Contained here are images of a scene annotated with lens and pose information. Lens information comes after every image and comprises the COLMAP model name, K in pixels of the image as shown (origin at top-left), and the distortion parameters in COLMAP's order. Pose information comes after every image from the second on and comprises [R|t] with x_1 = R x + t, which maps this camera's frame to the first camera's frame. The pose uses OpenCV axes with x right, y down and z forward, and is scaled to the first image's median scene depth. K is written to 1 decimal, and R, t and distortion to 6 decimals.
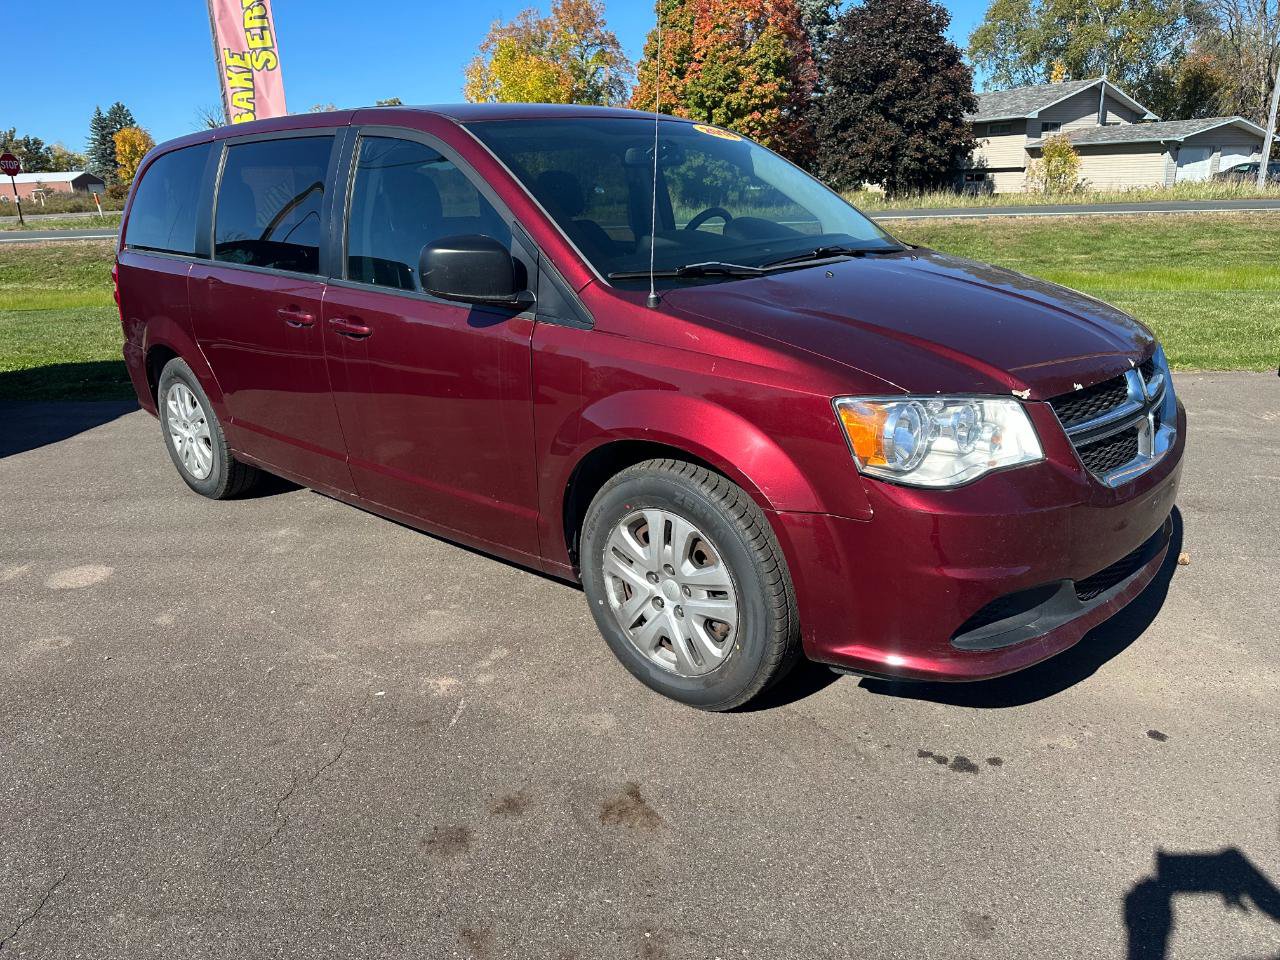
lens RADIAL K [[897.8, 0, 643.6], [0, 897.8, 484.2], [0, 0, 1]] dist [0.033124, -0.039048]
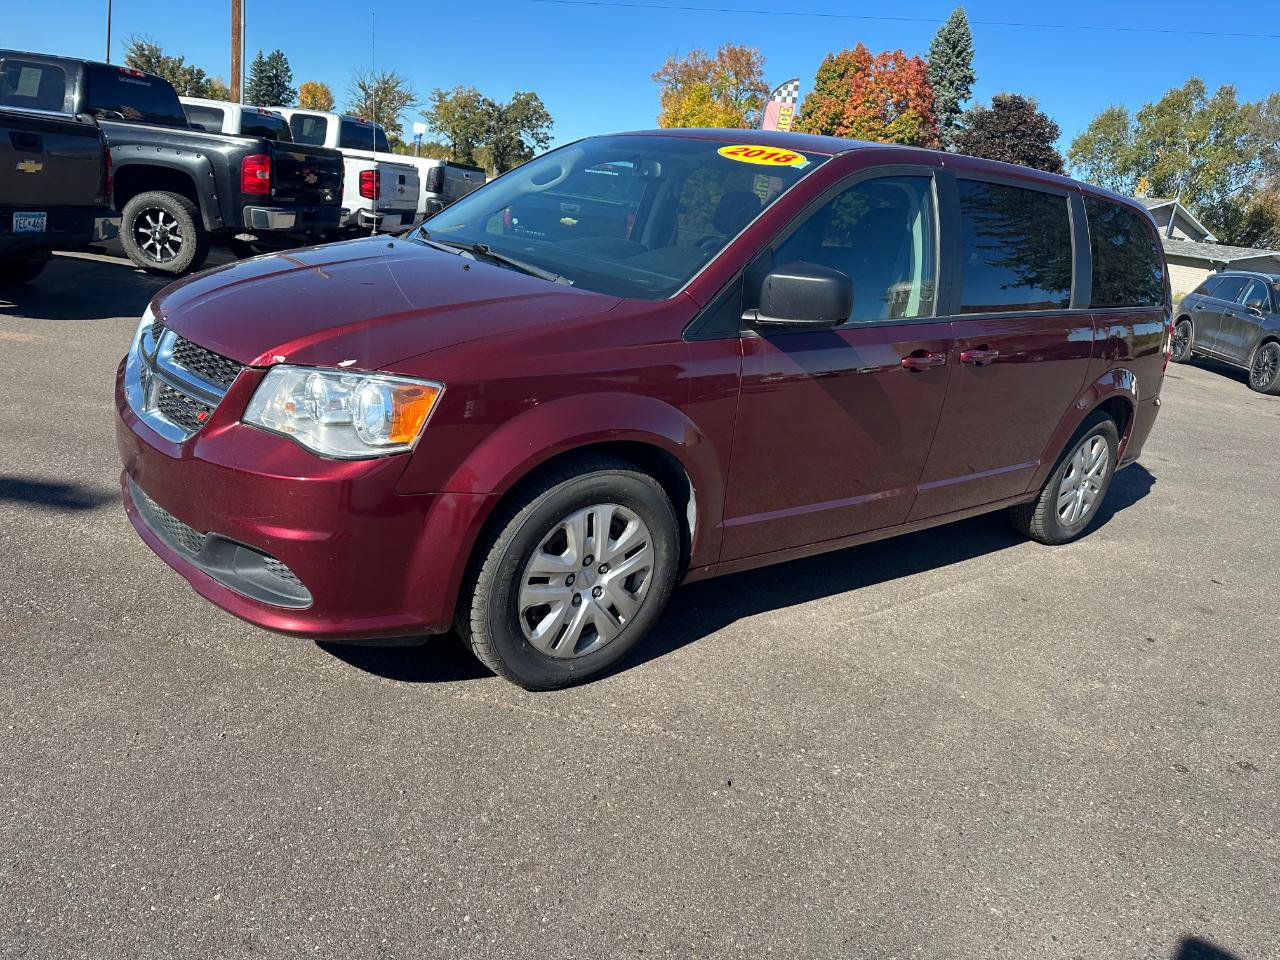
lens RADIAL K [[897.8, 0, 644.7], [0, 897.8, 482.5], [0, 0, 1]] dist [0.033124, -0.039048]
pose [[0.981766, 0.188045, -0.027816, -0.239855], [-0.188534, 0.981934, -0.016143, 0.211799], [0.024278, 0.021093, 0.999483, -0.616031]]
